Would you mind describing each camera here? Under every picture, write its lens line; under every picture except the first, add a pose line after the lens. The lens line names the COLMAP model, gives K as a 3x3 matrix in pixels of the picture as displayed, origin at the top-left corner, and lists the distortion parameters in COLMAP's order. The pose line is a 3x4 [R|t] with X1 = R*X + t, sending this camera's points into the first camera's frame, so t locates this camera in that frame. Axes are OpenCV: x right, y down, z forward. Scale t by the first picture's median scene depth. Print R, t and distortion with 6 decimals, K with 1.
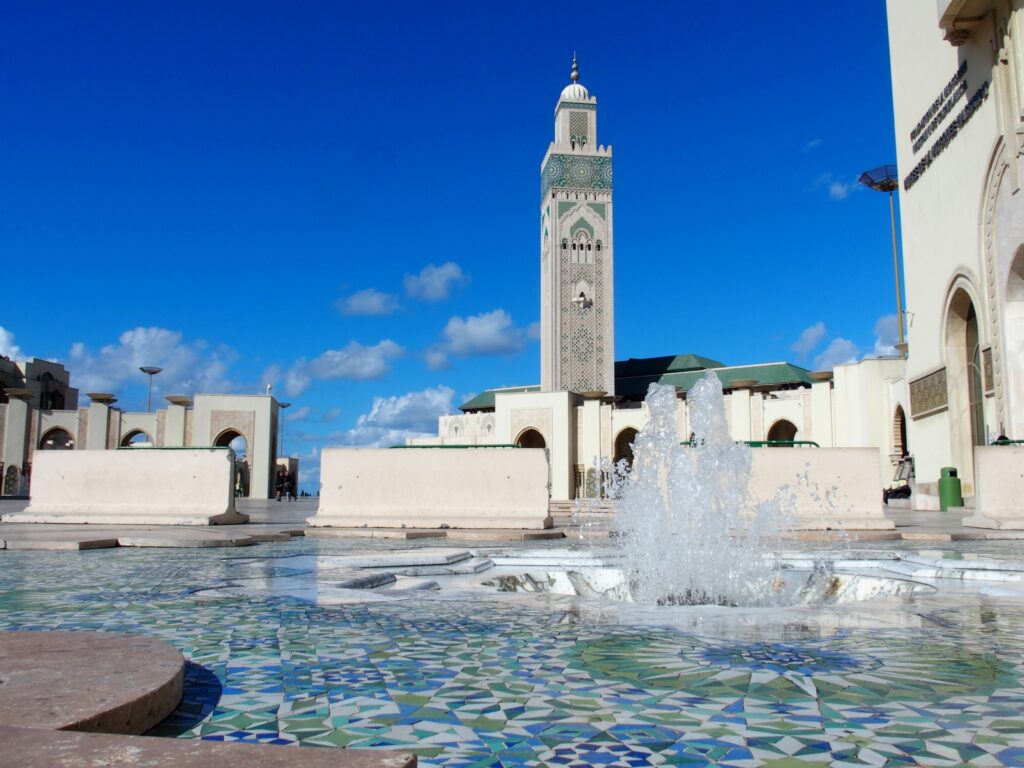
lens RADIAL K [[901.9, 0, 510.9], [0, 901.9, 382.9], [0, 0, 1]] dist [-0.070282, -0.000340]
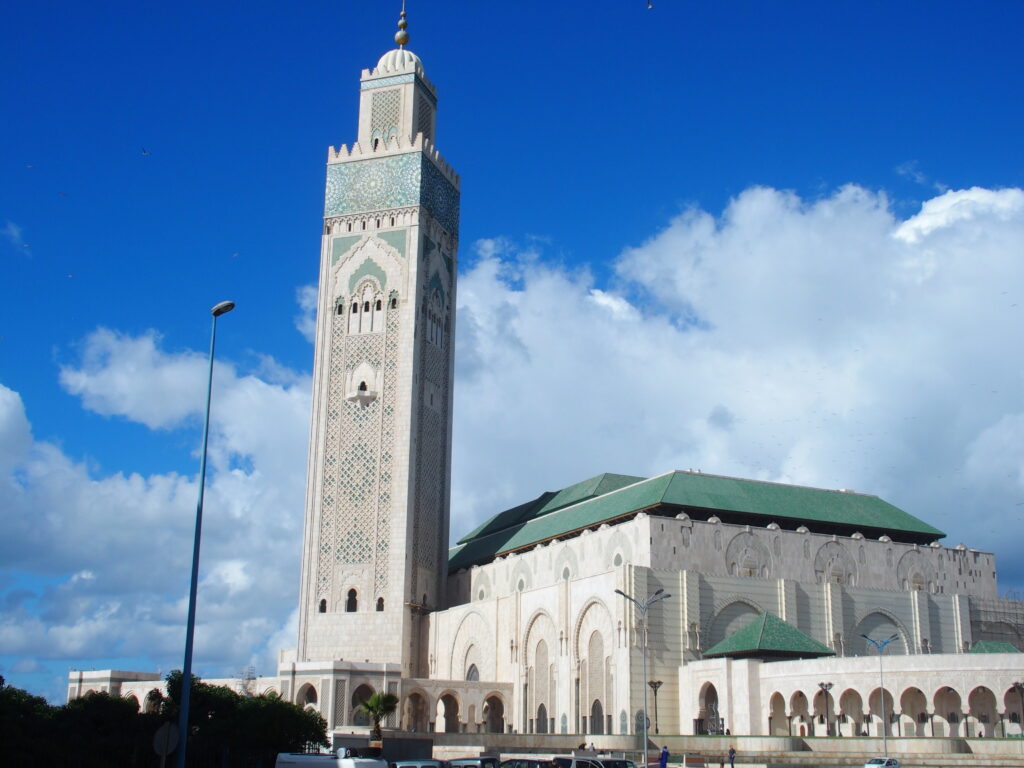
lens RADIAL K [[1256.0, 0, 513.0], [0, 1256.0, 383.7], [0, 0, 1]] dist [-0.011180, 0.000000]
pose [[0.900479, -0.117690, -0.418673, 0.501602], [0.049091, 0.984042, -0.171032, 0.043520], [0.432120, 0.133458, 0.891886, 0.315274]]
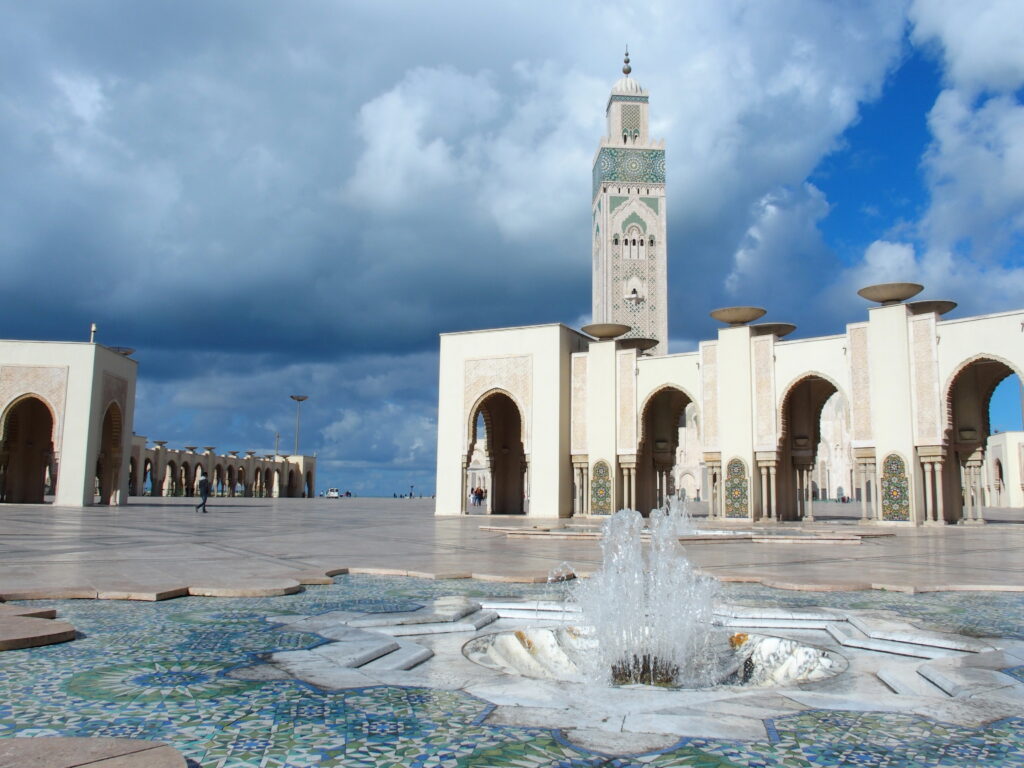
lens RADIAL K [[842.4, 0, 512.8], [0, 842.4, 380.4], [0, 0, 1]] dist [-0.062182, 0.011653]
pose [[0.997369, -0.000229, -0.072497, 0.013999], [-0.000763, 0.999906, -0.013653, 0.009984], [0.072494, 0.013673, 0.997275, 0.090404]]
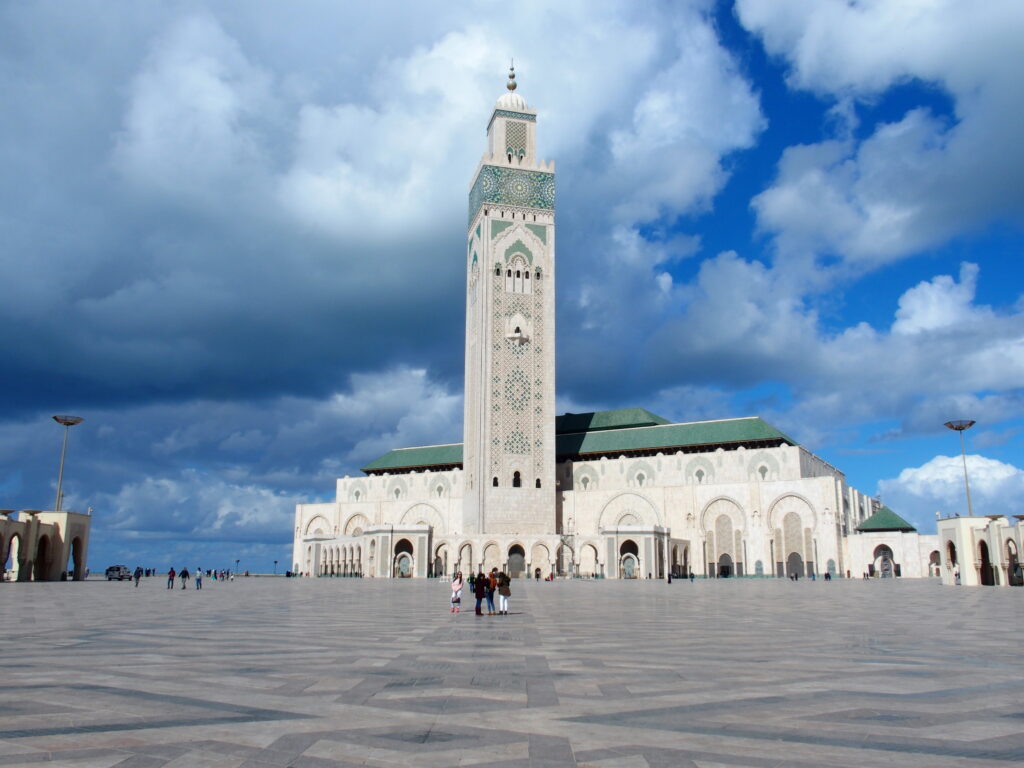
lens RADIAL K [[842.4, 0, 513.6], [0, 842.4, 382.6], [0, 0, 1]] dist [-0.062182, 0.011653]
pose [[0.992012, 0.031069, 0.122254, -0.017998], [-0.019157, 0.995058, -0.097434, 0.025429], [-0.124677, 0.094314, 0.987705, 0.237322]]
